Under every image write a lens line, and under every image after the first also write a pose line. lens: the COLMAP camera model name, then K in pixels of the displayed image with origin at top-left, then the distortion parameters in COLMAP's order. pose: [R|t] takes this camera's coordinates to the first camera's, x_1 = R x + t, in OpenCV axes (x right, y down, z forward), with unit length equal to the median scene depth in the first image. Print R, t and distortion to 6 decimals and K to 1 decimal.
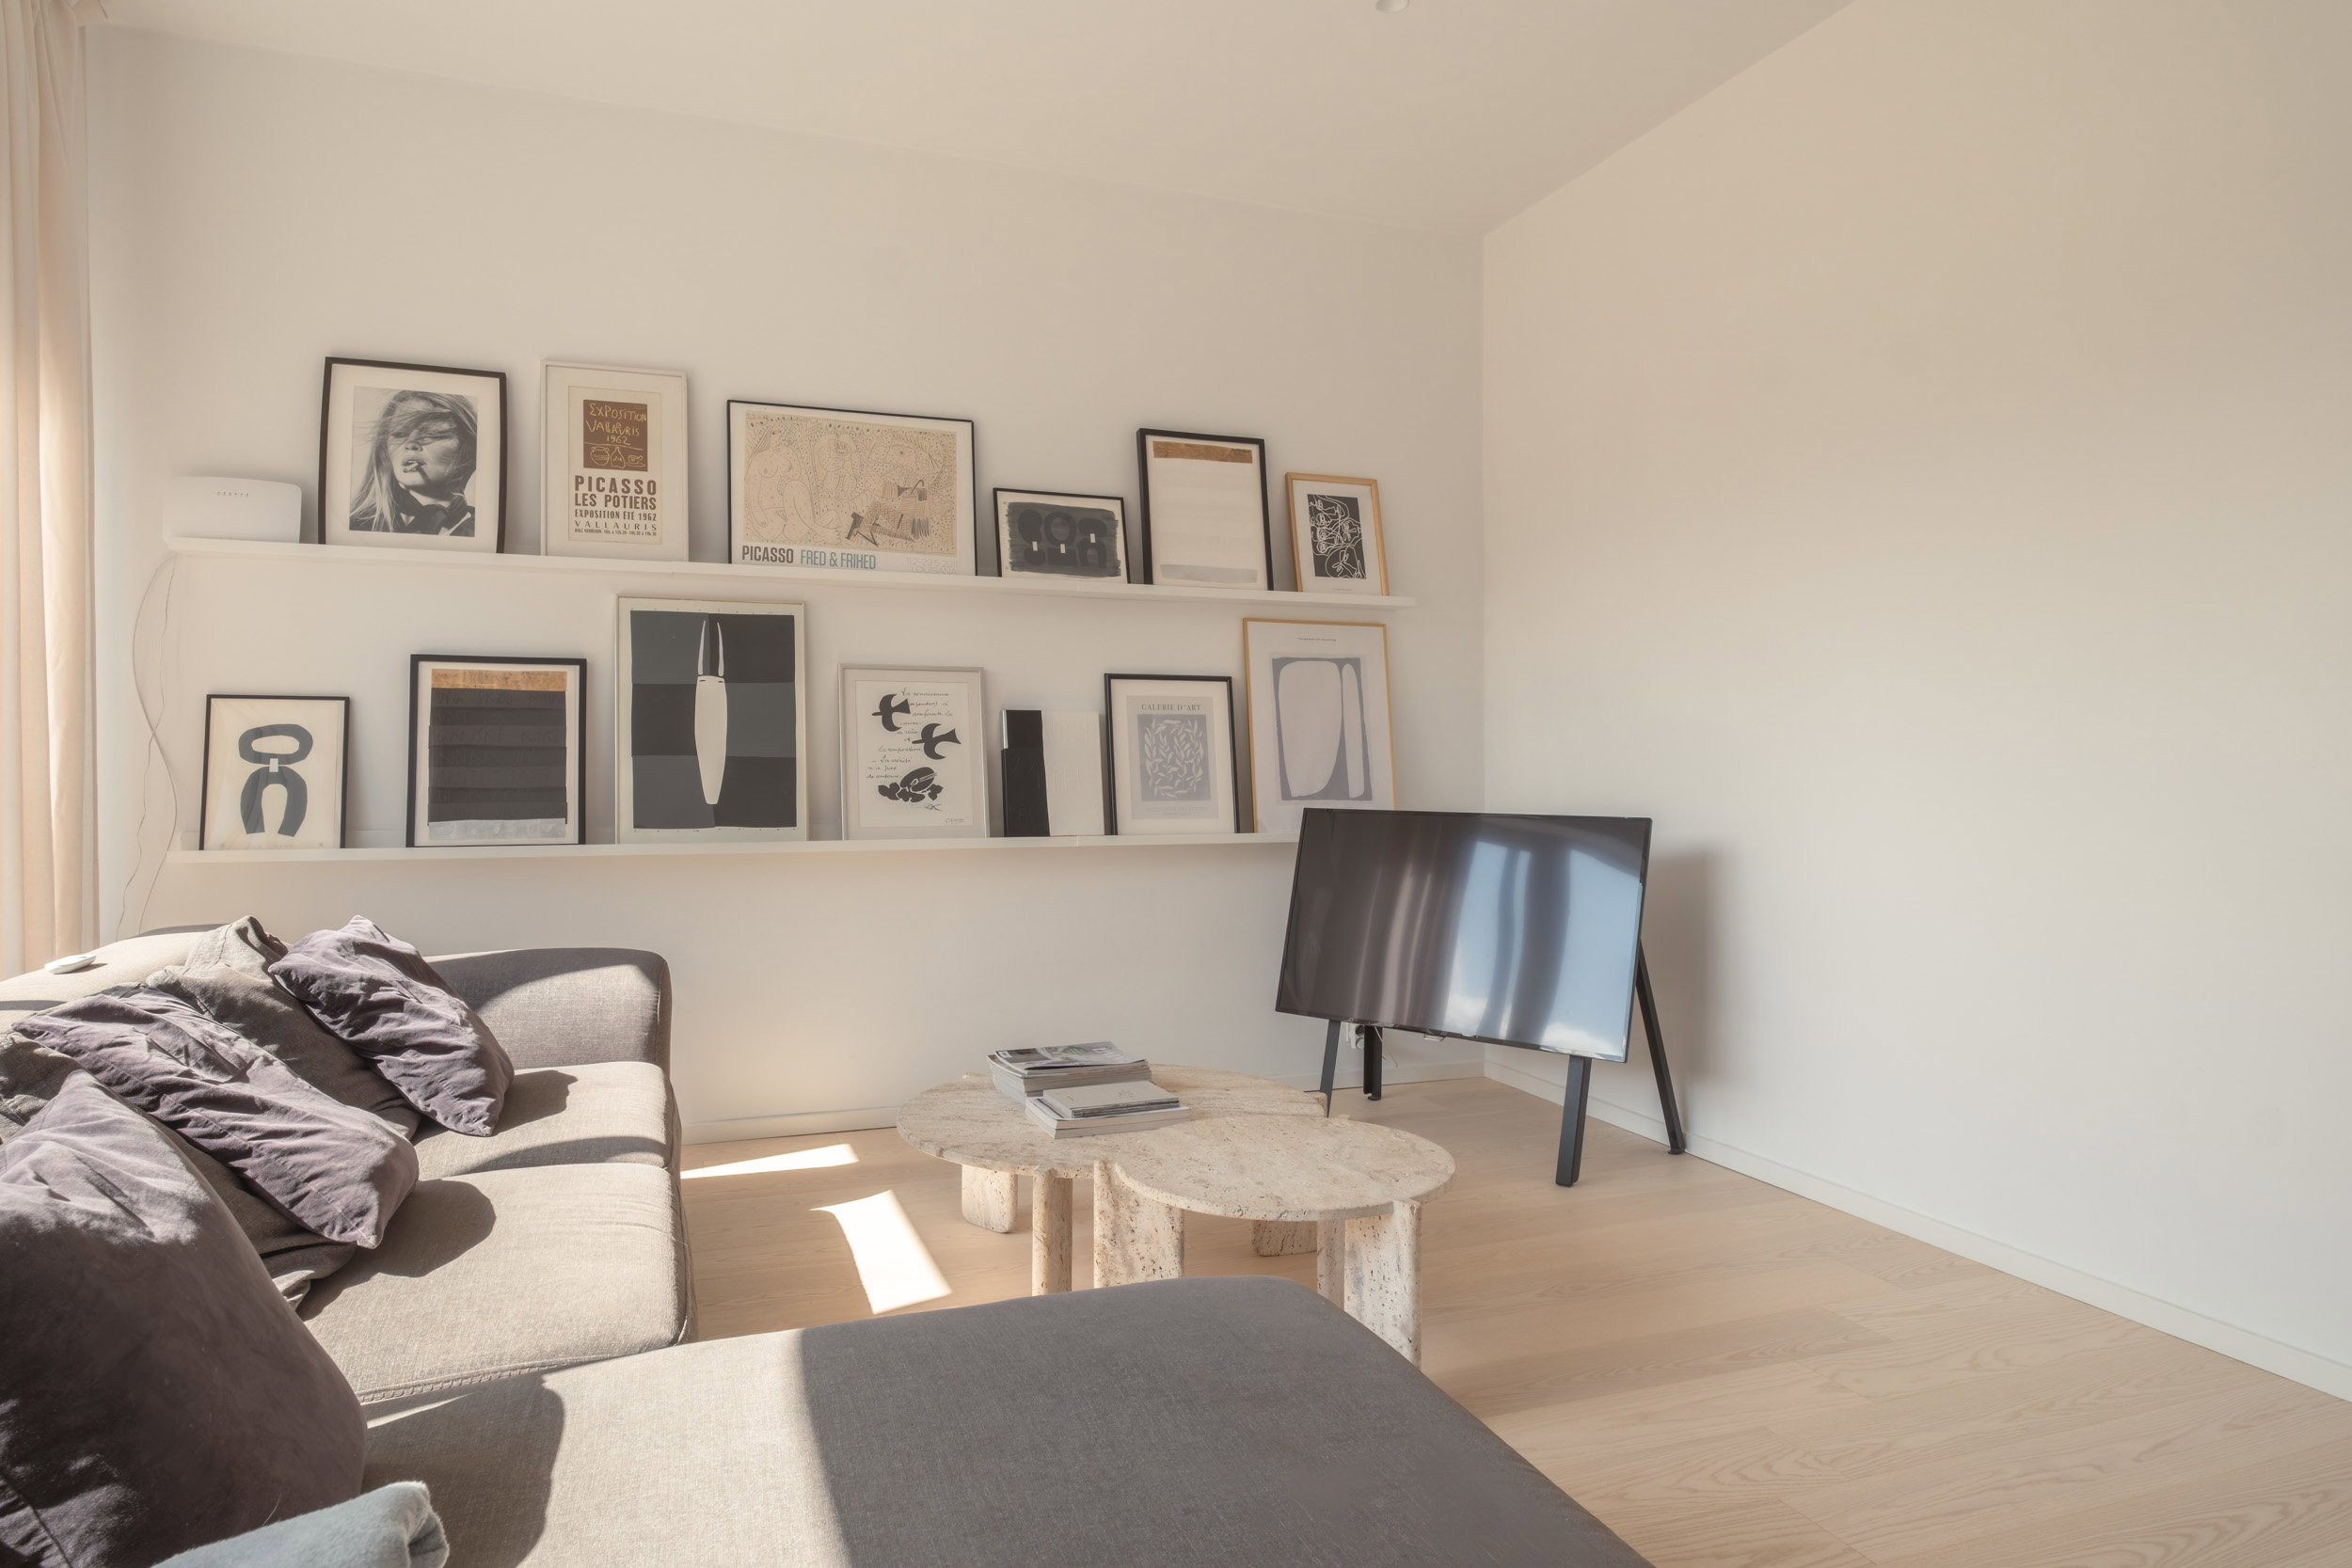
lens RADIAL K [[1378.4, 0, 1176.0], [0, 1378.4, 781.4], [0, 0, 1]] dist [-0.001760, 0.001225]
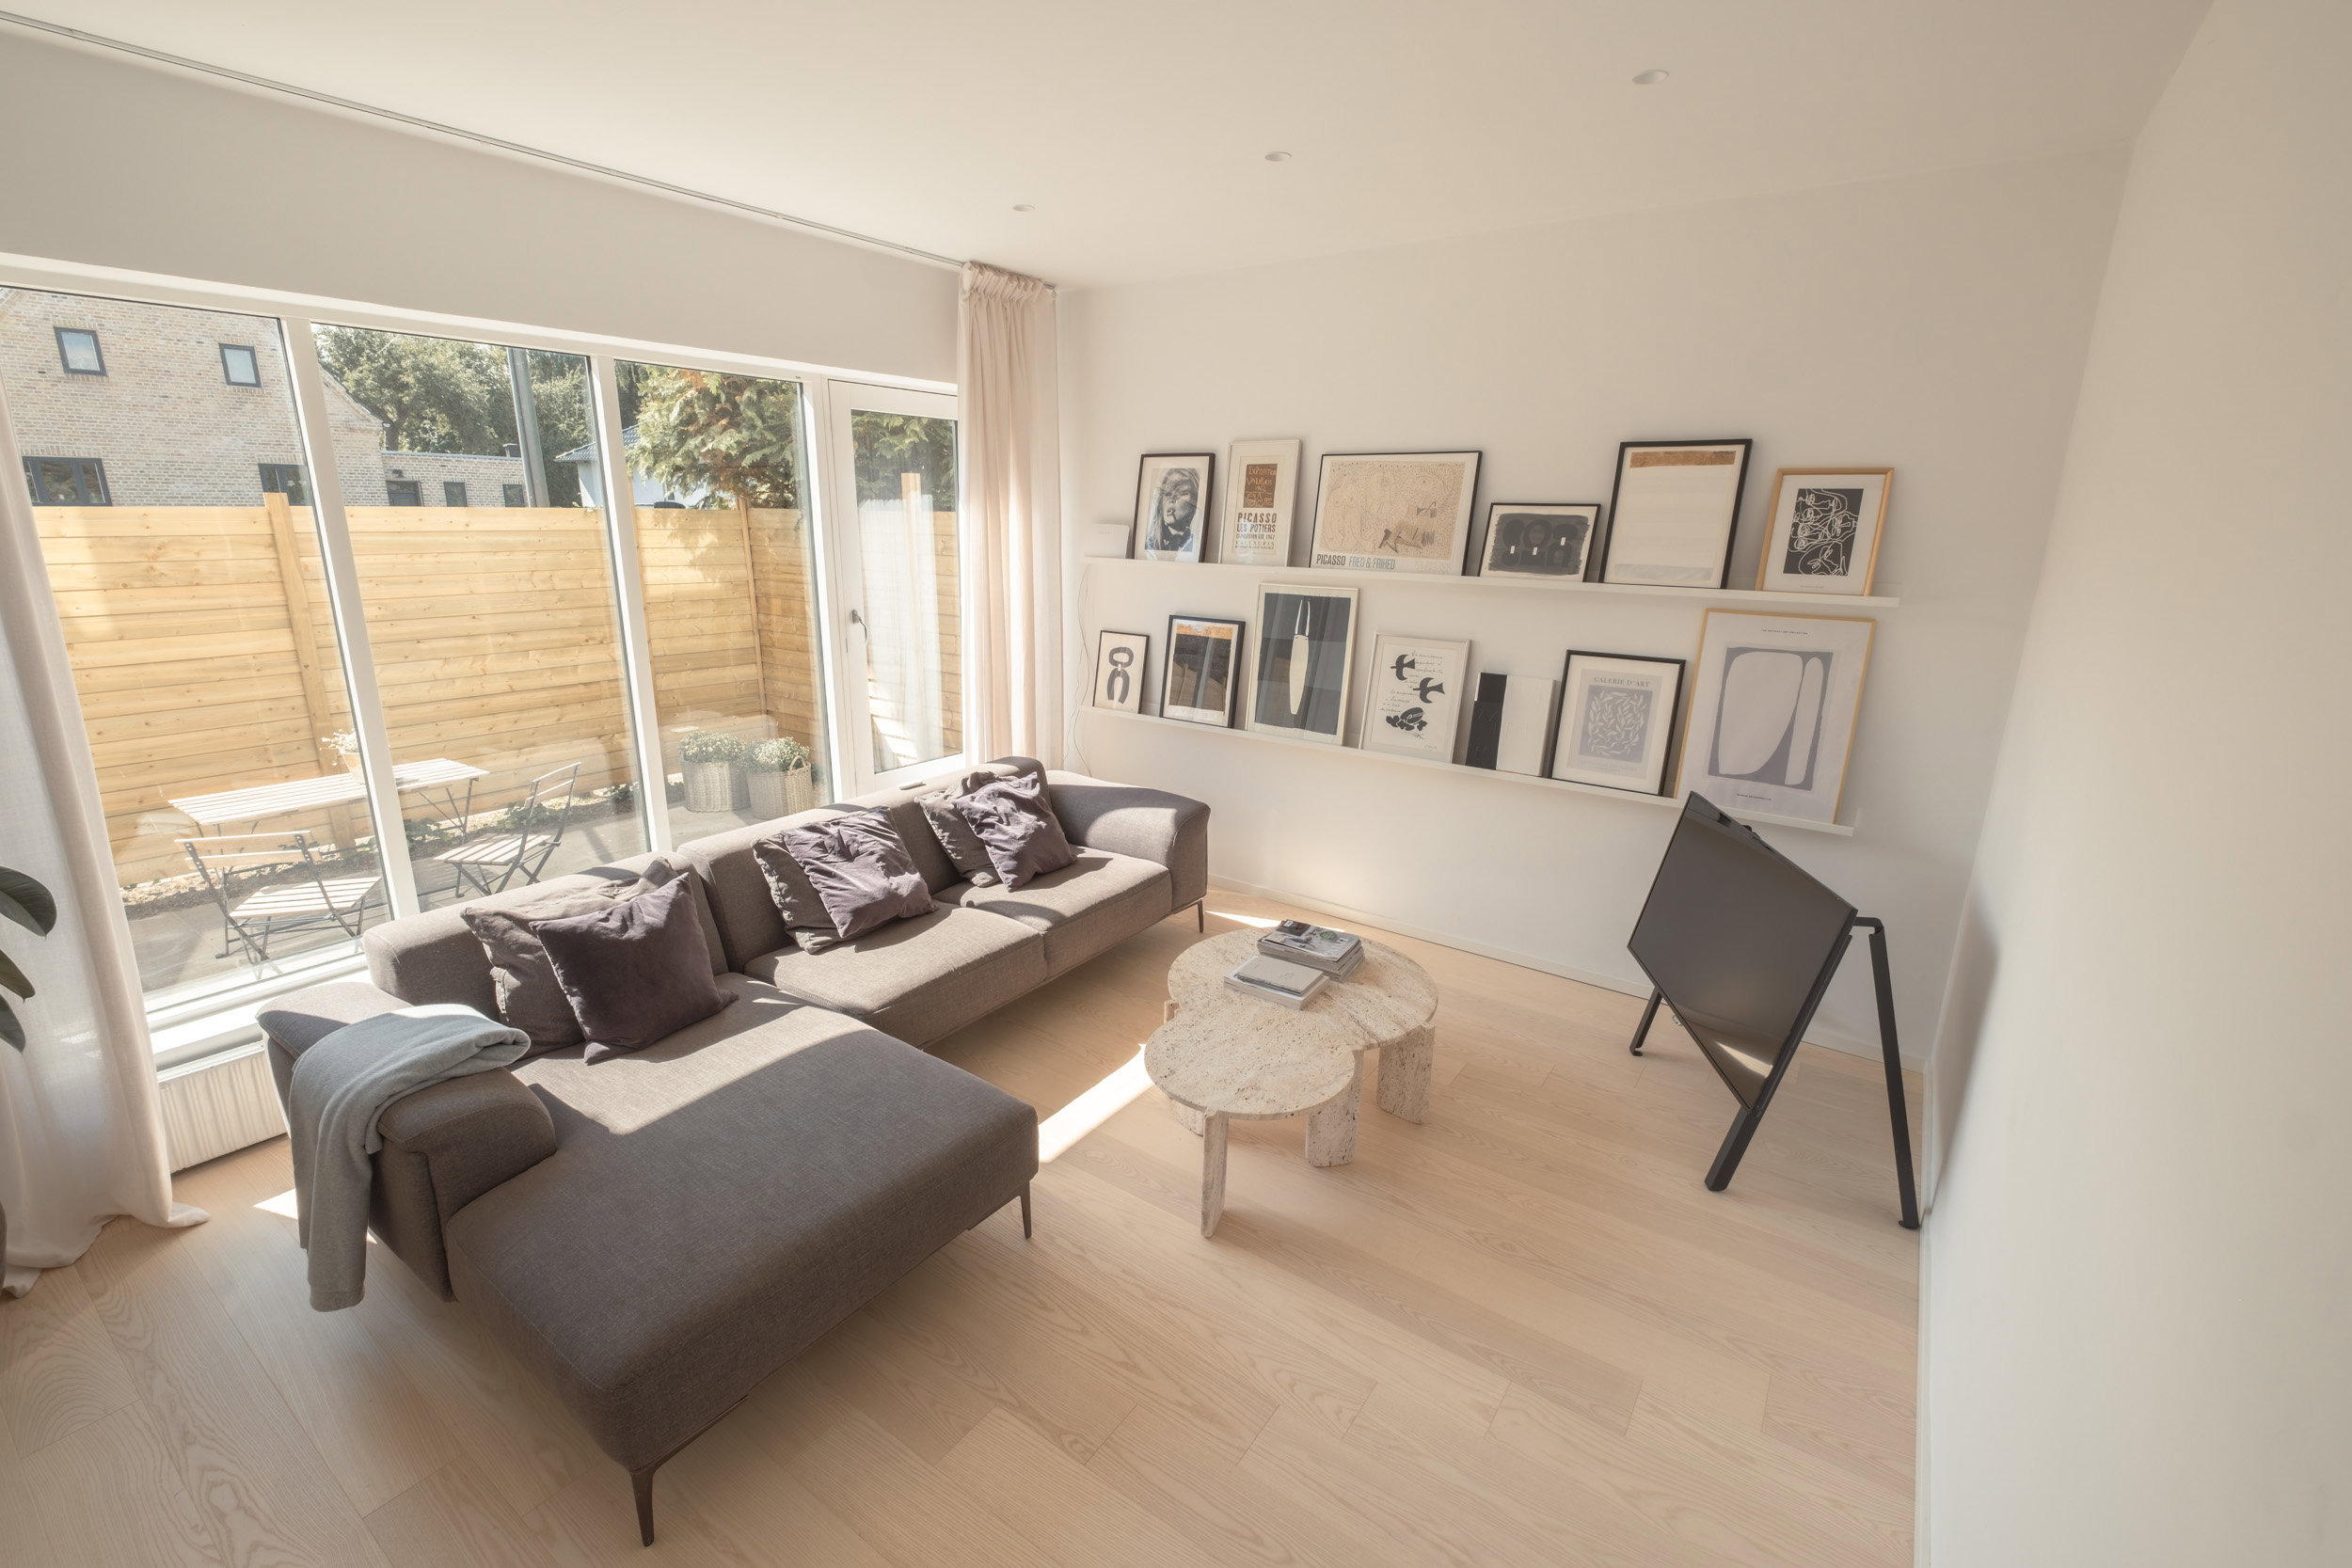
lens RADIAL K [[1007.9, 0, 1173.1], [0, 1007.9, 786.9], [0, 0, 1]] dist [0.001964, 0.000111]
pose [[0.559191, 0.226594, -0.797471, 0.540613], [-0.022047, 0.965647, 0.258920, -0.199084], [0.828745, -0.127204, 0.544977, 0.196665]]
